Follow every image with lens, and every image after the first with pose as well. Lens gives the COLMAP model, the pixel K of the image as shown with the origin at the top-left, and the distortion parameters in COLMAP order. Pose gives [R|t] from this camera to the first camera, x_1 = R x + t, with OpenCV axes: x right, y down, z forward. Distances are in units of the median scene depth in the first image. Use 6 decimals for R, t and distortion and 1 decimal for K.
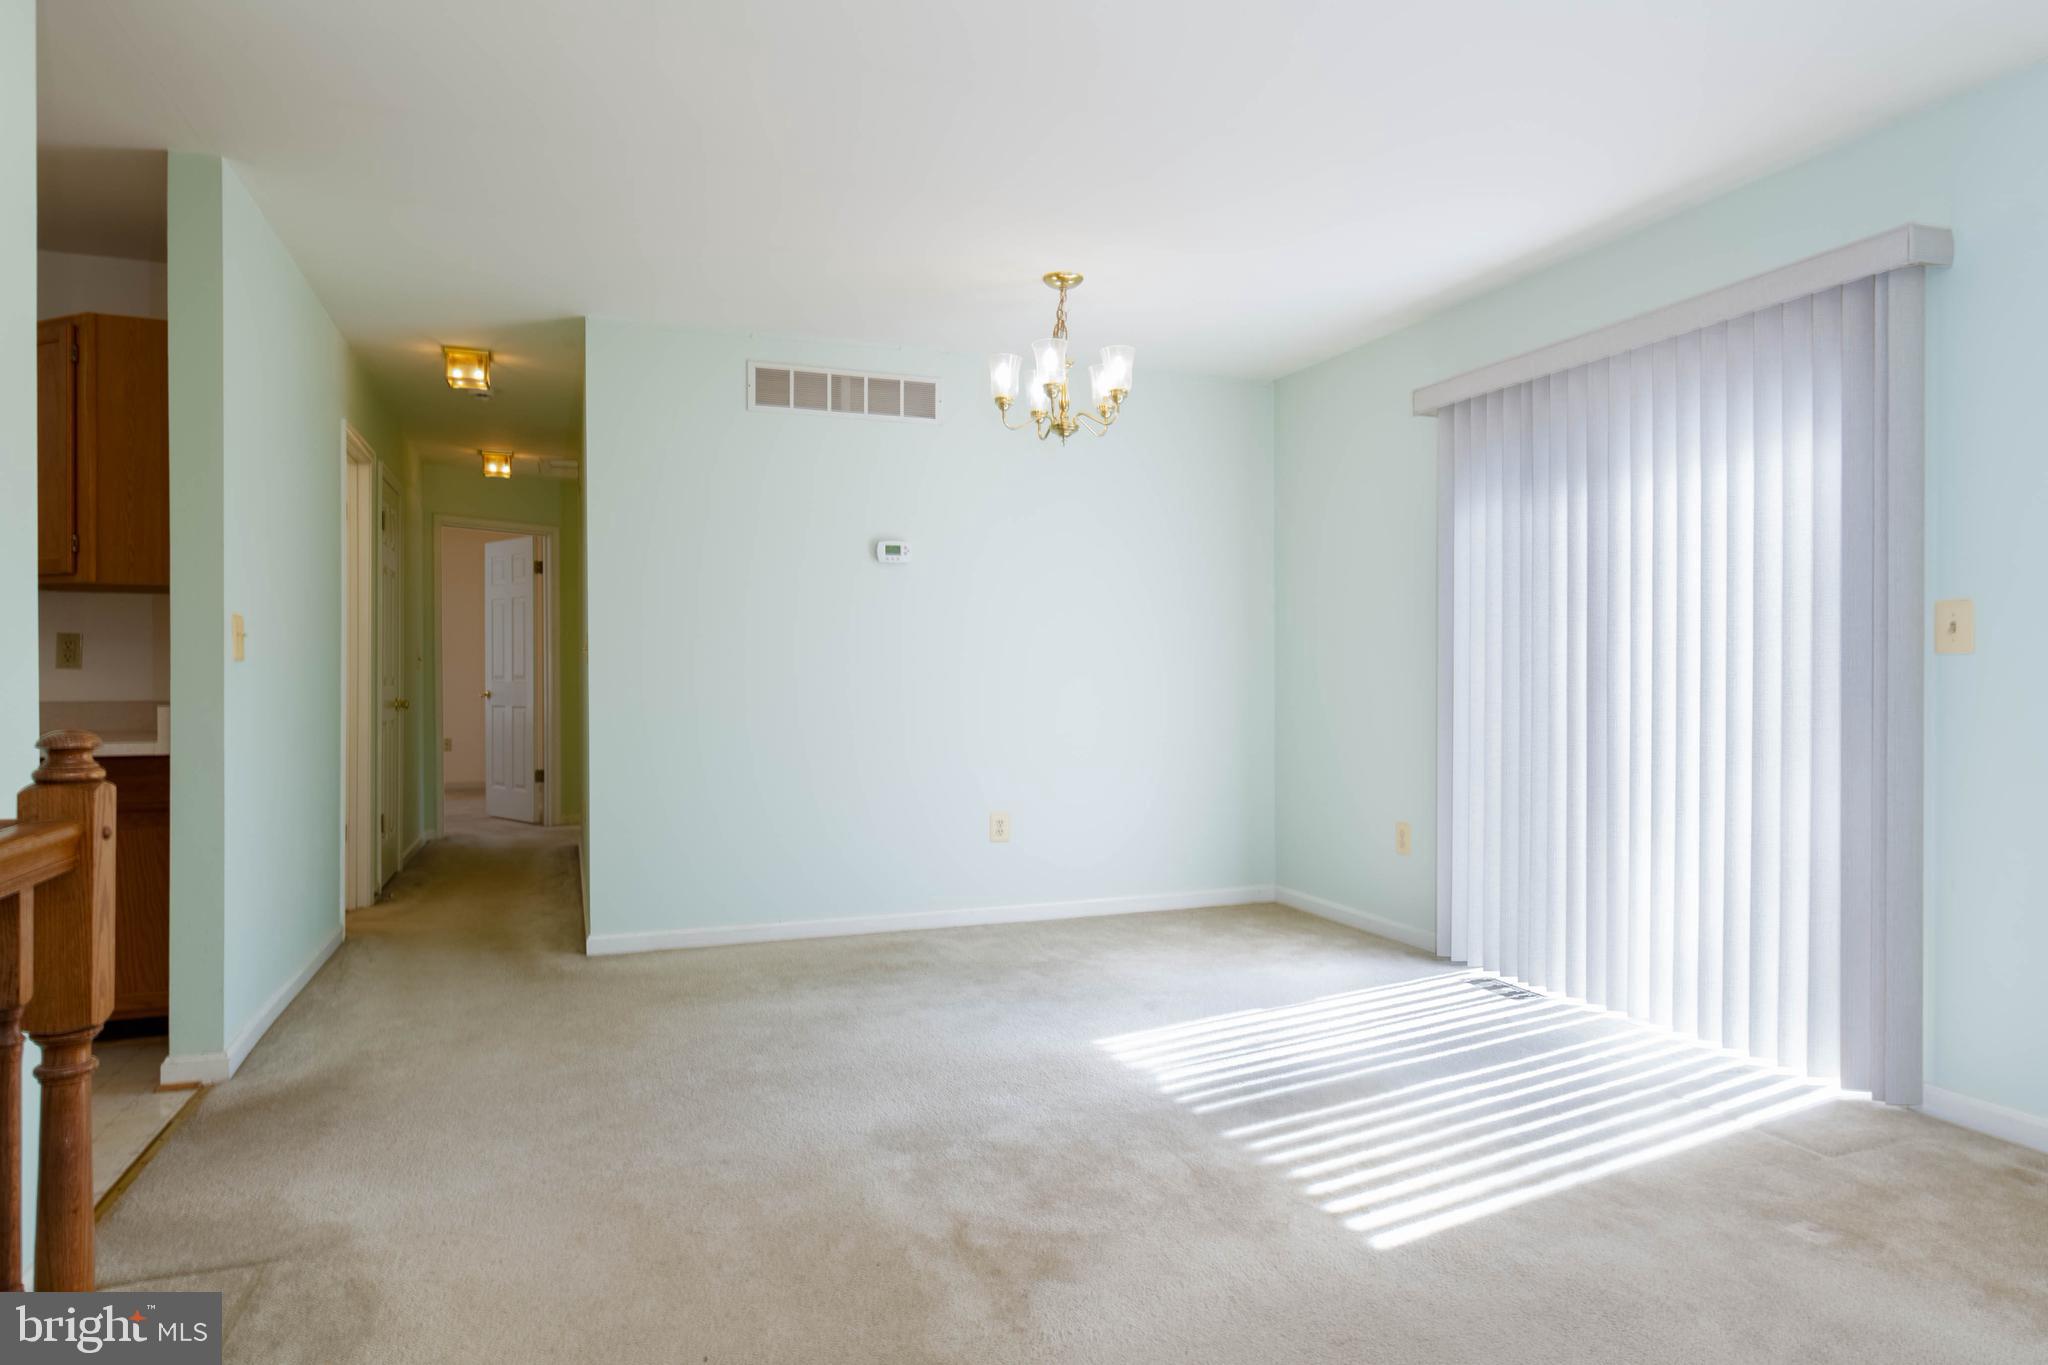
lens RADIAL K [[1194.8, 0, 1031.7], [0, 1194.8, 688.2], [0, 0, 1]] dist [0.016487, 0.000501]
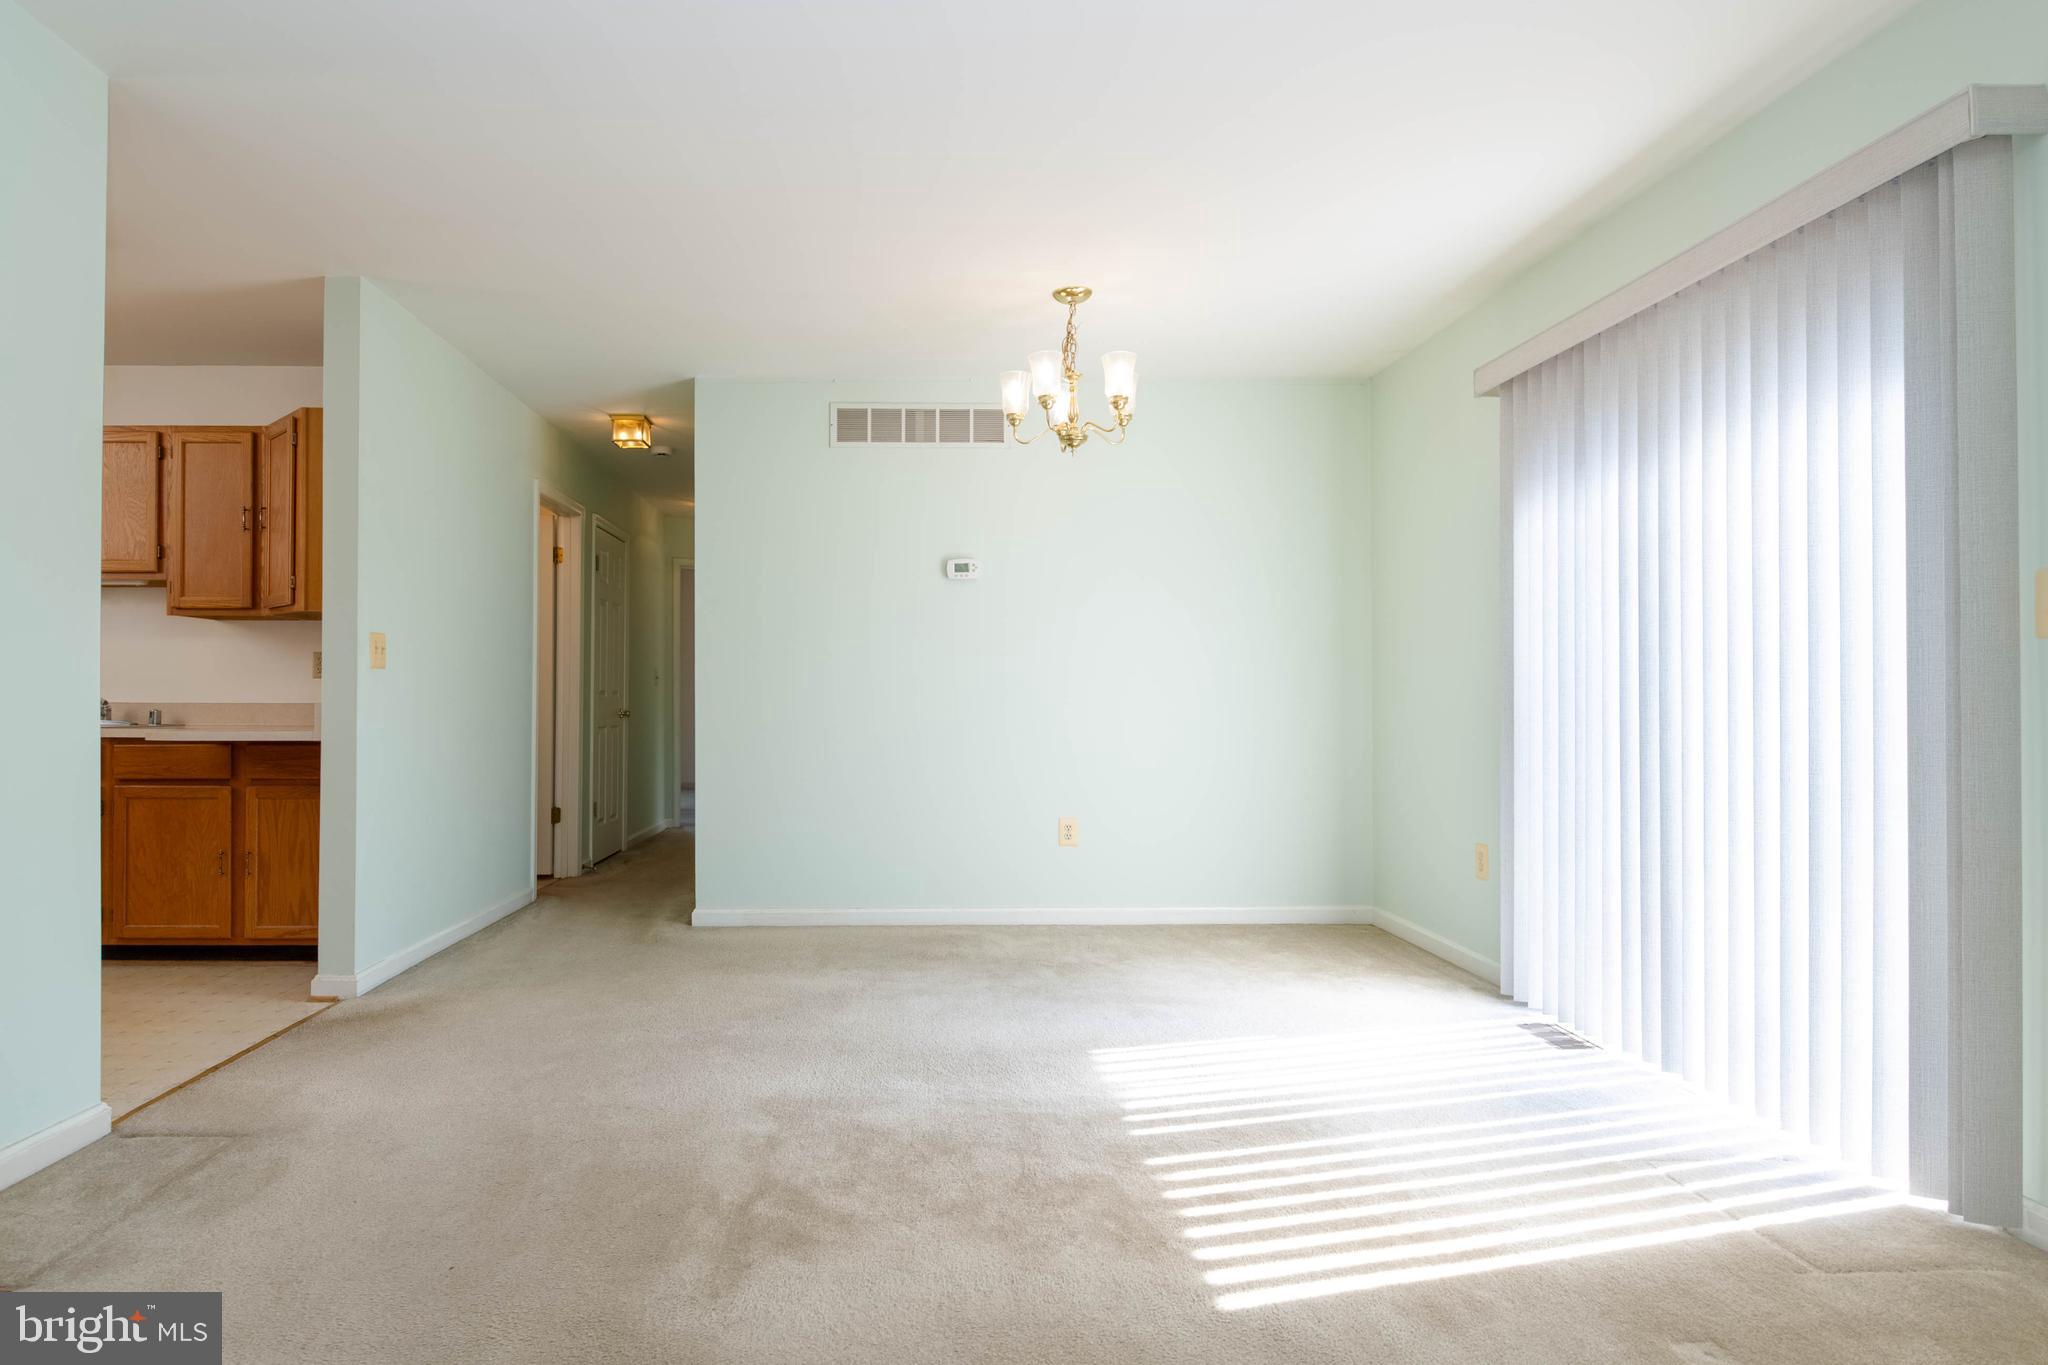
lens RADIAL K [[1102.4, 0, 929.0], [0, 1102.4, 696.0], [0, 0, 1]] dist [0.015643, -0.012516]
pose [[0.942473, -0.000072, -0.334283, 0.226156], [-0.004448, 0.999909, -0.012757, 0.014516], [0.334253, 0.013510, 0.942387, 0.074750]]
